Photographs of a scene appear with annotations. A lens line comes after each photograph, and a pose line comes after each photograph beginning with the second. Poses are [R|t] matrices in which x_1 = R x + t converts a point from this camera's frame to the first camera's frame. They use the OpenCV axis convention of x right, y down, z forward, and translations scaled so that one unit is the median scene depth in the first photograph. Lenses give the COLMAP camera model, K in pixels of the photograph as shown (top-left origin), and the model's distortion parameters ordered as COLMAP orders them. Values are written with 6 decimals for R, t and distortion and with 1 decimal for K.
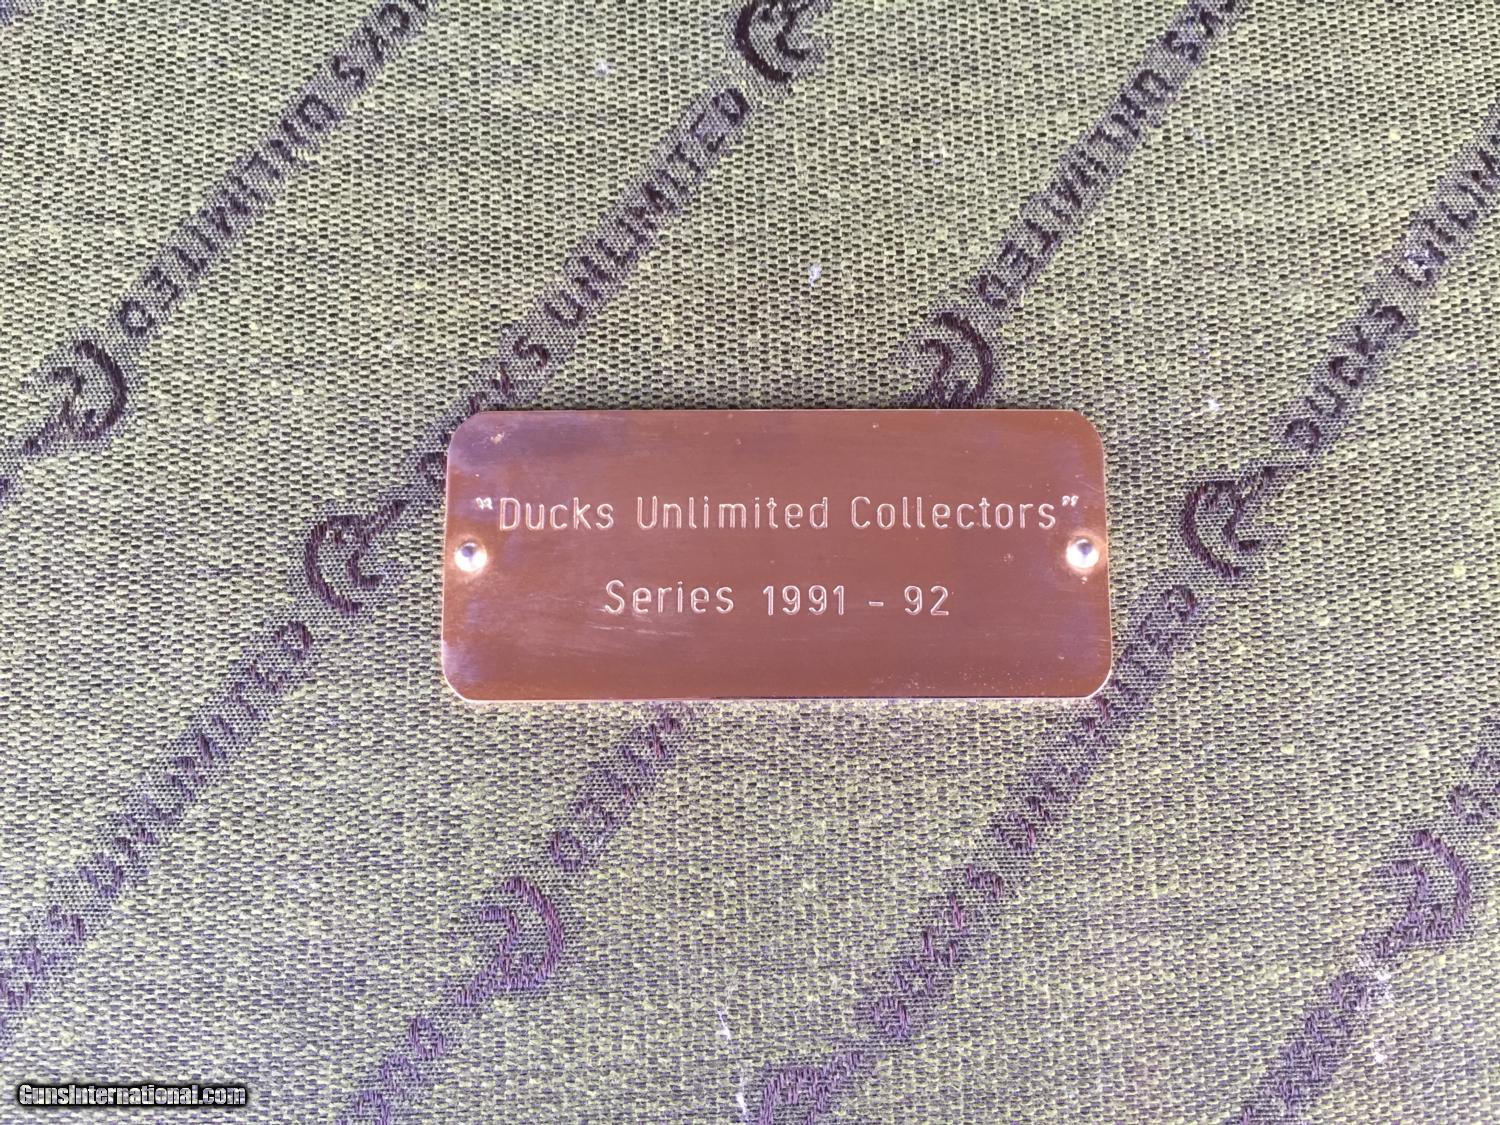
lens RADIAL K [[1286.8, 0, 753.1], [0, 1286.8, 563.3], [0, 0, 1]] dist [0.067136, -0.107034]
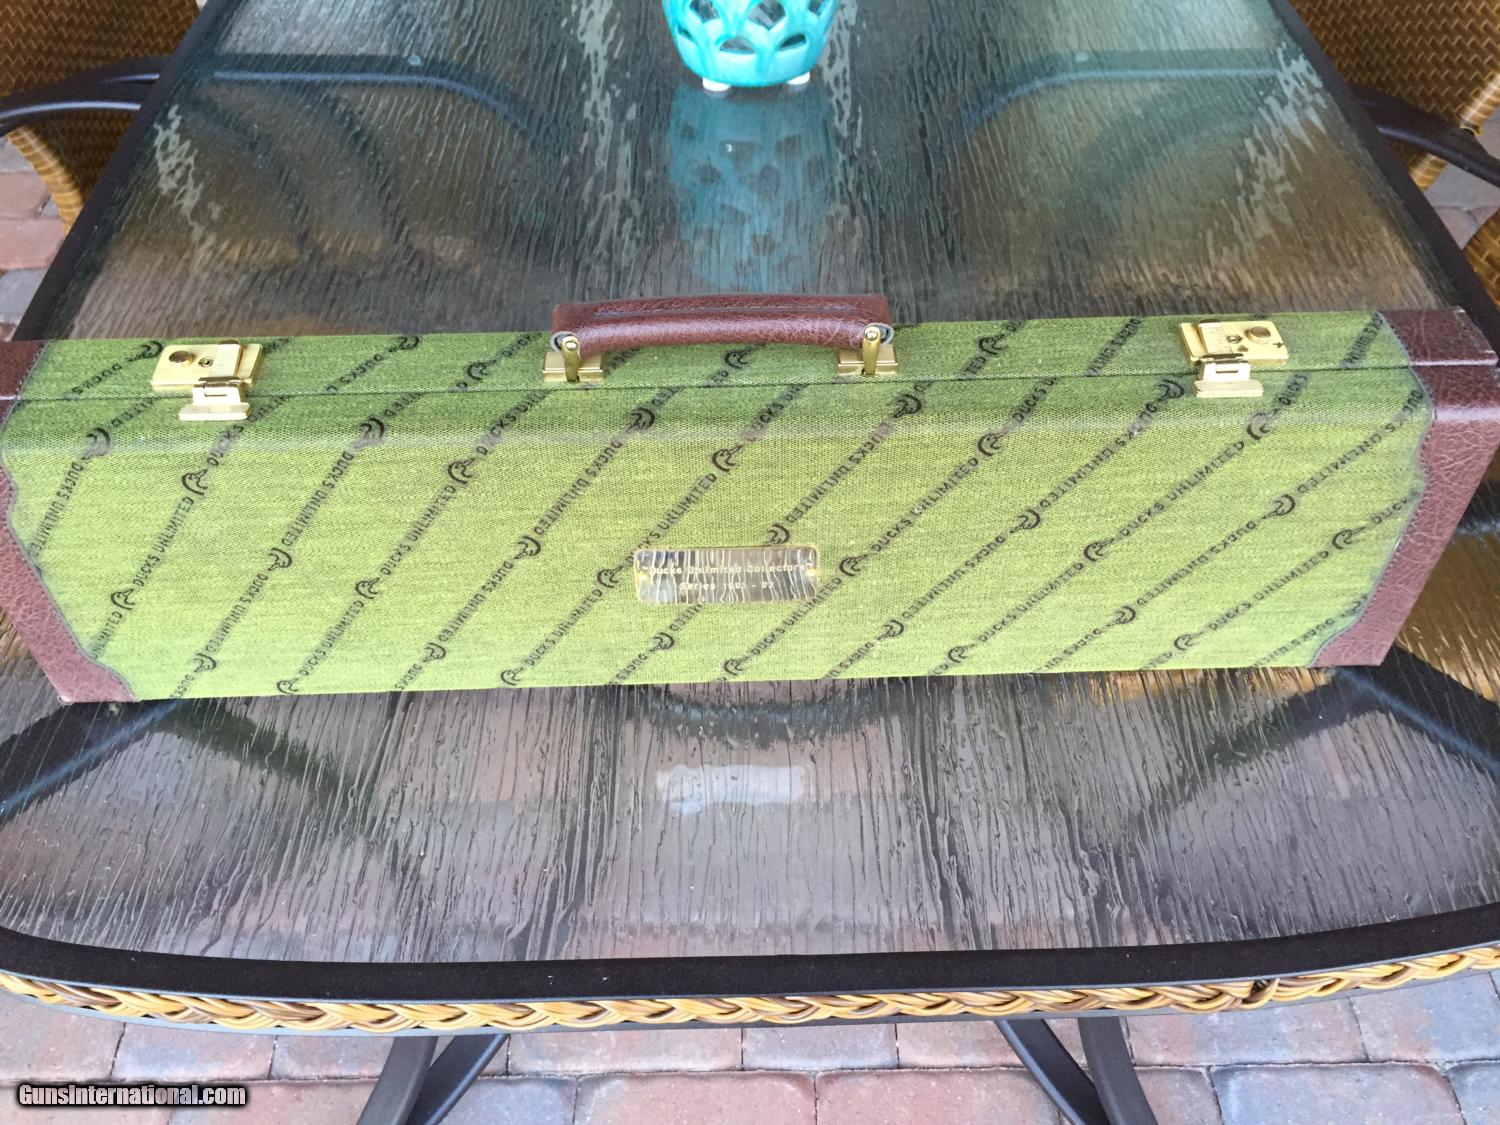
lens RADIAL K [[1286.8, 0, 753.1], [0, 1286.8, 563.3], [0, 0, 1]] dist [0.067136, -0.107034]
pose [[0.999374, -0.029316, 0.019787, 0.018863], [0.034720, 0.919777, -0.390904, 1.186203], [-0.006740, 0.391346, 0.920219, -2.010503]]
